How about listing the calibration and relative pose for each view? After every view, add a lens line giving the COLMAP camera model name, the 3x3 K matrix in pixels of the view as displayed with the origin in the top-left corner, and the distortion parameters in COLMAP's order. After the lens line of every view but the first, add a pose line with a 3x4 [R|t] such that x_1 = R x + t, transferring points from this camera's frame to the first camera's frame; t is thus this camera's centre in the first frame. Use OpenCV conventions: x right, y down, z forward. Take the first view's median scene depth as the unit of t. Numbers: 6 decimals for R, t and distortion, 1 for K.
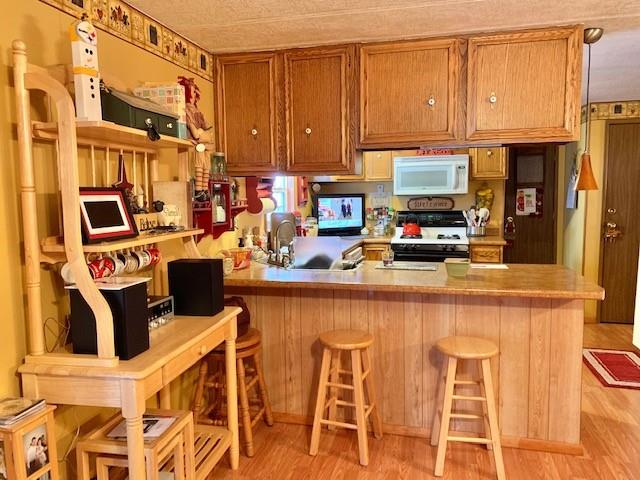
lens RADIAL K [[486.4, 0, 319.6], [0, 486.4, 239.0], [0, 0, 1]] dist [0.037324, -0.052111]
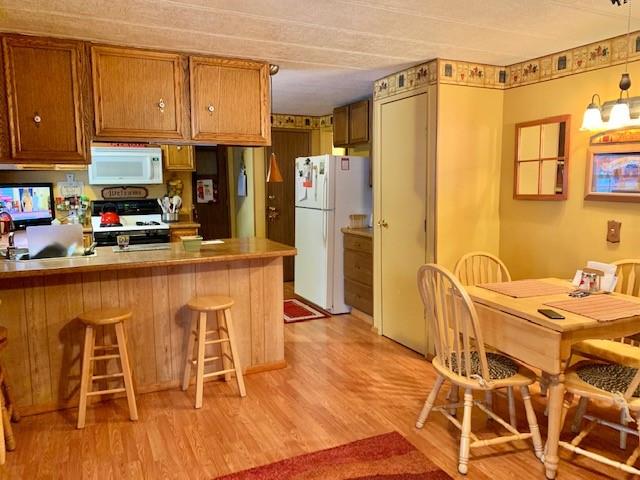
lens RADIAL K [[486.4, 0, 319.3], [0, 486.4, 240.2], [0, 0, 1]] dist [0.037324, -0.052111]
pose [[0.766569, -0.072971, 0.638002, -0.242089], [0.059298, 0.997322, 0.042819, 0.015758], [-0.639418, 0.005009, 0.768843, -0.140397]]
